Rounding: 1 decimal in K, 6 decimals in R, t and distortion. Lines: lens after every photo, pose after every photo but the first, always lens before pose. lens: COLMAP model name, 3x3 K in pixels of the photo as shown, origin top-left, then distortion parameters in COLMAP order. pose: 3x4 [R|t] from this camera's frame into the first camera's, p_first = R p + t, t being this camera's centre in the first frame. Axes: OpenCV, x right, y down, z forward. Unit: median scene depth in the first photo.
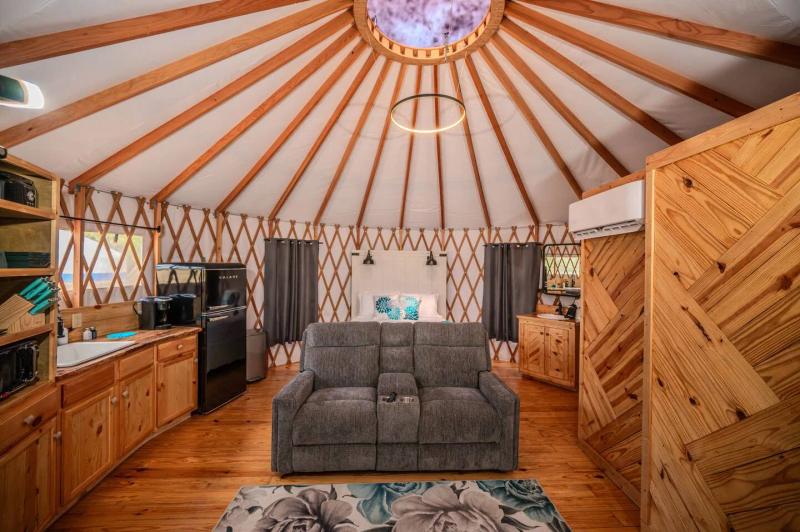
lens RADIAL K [[313.2, 0, 400.0], [0, 313.2, 266.0], [0, 0, 1]] dist [-0.000708, 0.000031]
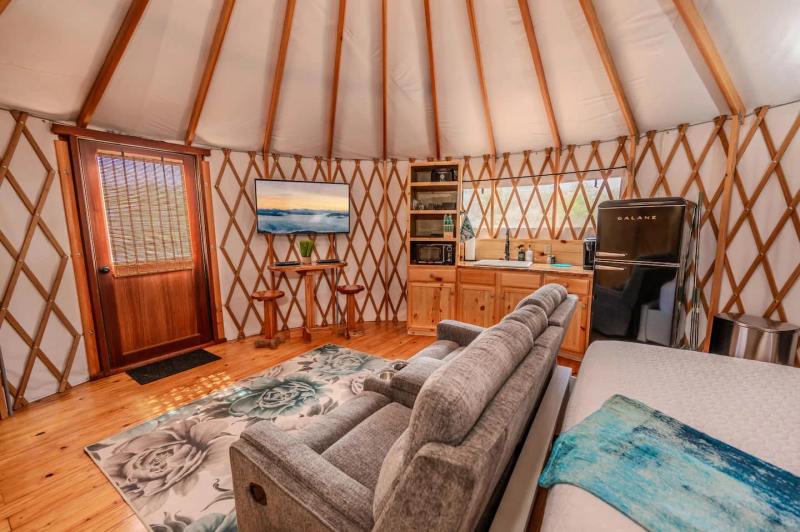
lens RADIAL K [[329.9, 0, 400.0], [0, 329.9, 266.0], [0, 0, 1]] dist [0.034010, 0.000001]
pose [[-0.587061, 0.103522, -0.802896, 0.474513], [-0.001324, 0.991666, 0.128830, 0.051376], [0.809542, 0.076694, -0.582031, 1.130866]]
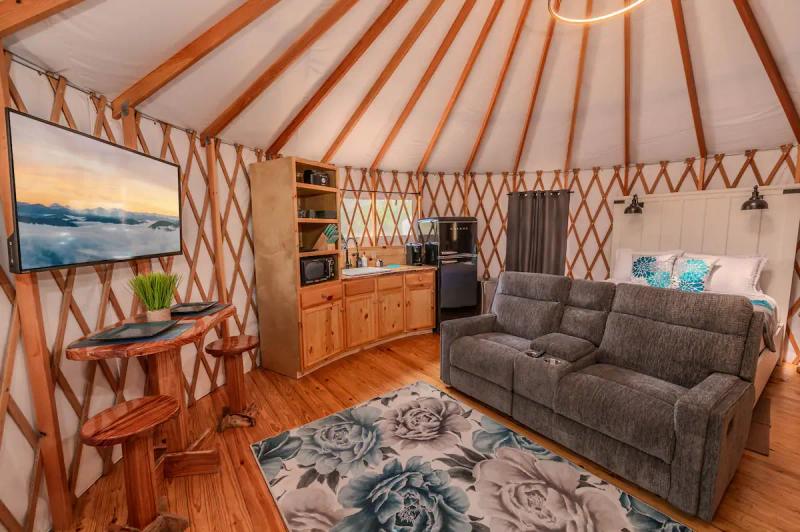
lens RADIAL K [[324.6, 0, 400.0], [0, 324.6, 266.0], [0, 0, 1]] dist [-0.000728, -0.000011]
pose [[0.565647, 0.080103, -0.820748, 0.387668], [0.015285, 0.994082, 0.107554, 0.045540], [0.824506, -0.073383, 0.561075, 0.124617]]
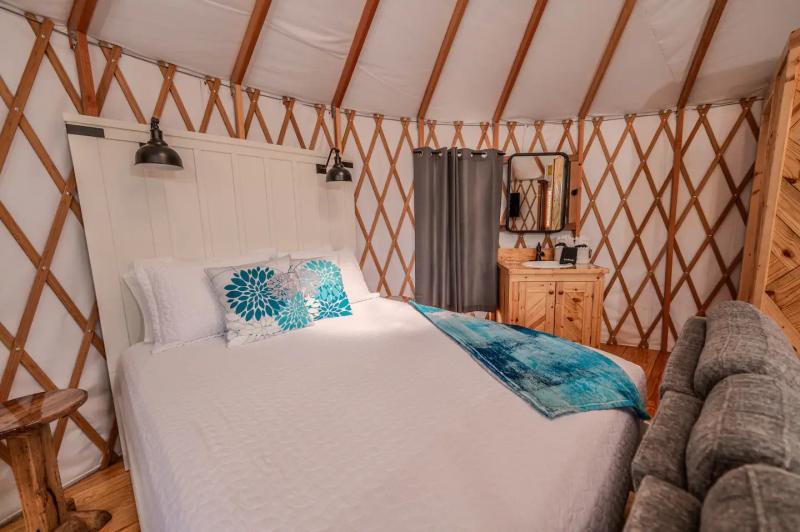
lens RADIAL K [[313.2, 0, 400.0], [0, 313.2, 266.0], [0, 0, 1]] dist [-0.000708, 0.000031]
pose [[0.730511, -0.121233, 0.672054, -0.234049], [0.030699, 0.988951, 0.145029, 0.084682], [-0.682210, -0.085314, 0.726161, 1.008000]]
